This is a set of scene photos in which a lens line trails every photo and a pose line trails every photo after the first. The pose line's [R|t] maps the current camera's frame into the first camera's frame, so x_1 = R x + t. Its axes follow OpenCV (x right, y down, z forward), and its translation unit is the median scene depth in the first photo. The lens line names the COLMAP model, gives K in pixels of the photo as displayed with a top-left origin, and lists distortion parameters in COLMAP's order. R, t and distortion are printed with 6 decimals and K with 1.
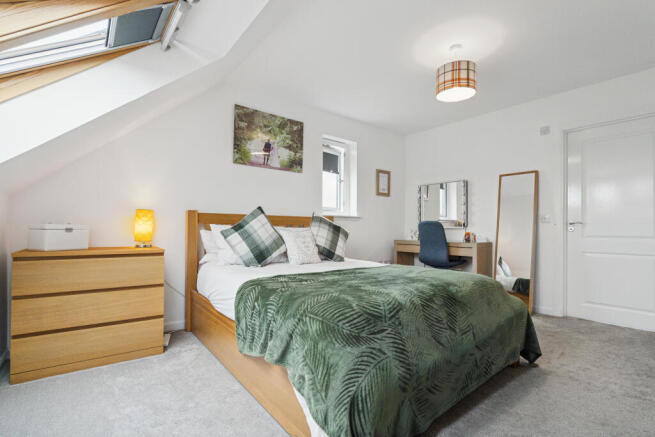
lens RADIAL K [[306.8, 0, 326.3], [0, 306.8, 219.7], [0, 0, 1]] dist [-0.014813, 0.001678]
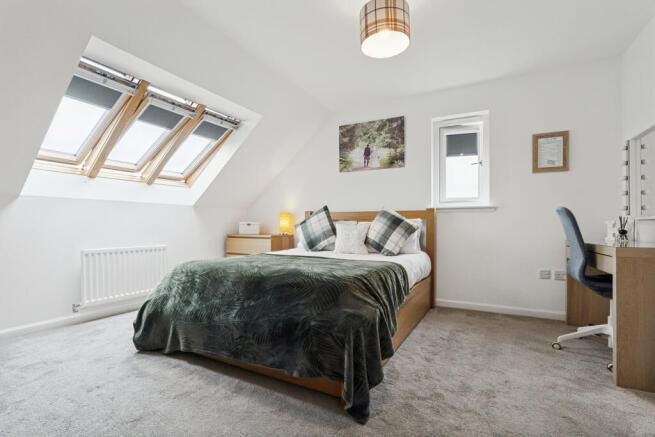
lens RADIAL K [[306.8, 0, 328.5], [0, 306.8, 220.7], [0, 0, 1]] dist [-0.014813, 0.001678]
pose [[0.406928, -0.019034, -0.913262, 0.770293], [0.030974, 0.999495, -0.007030, 0.022593], [0.912935, -0.025427, 0.407312, 0.387817]]
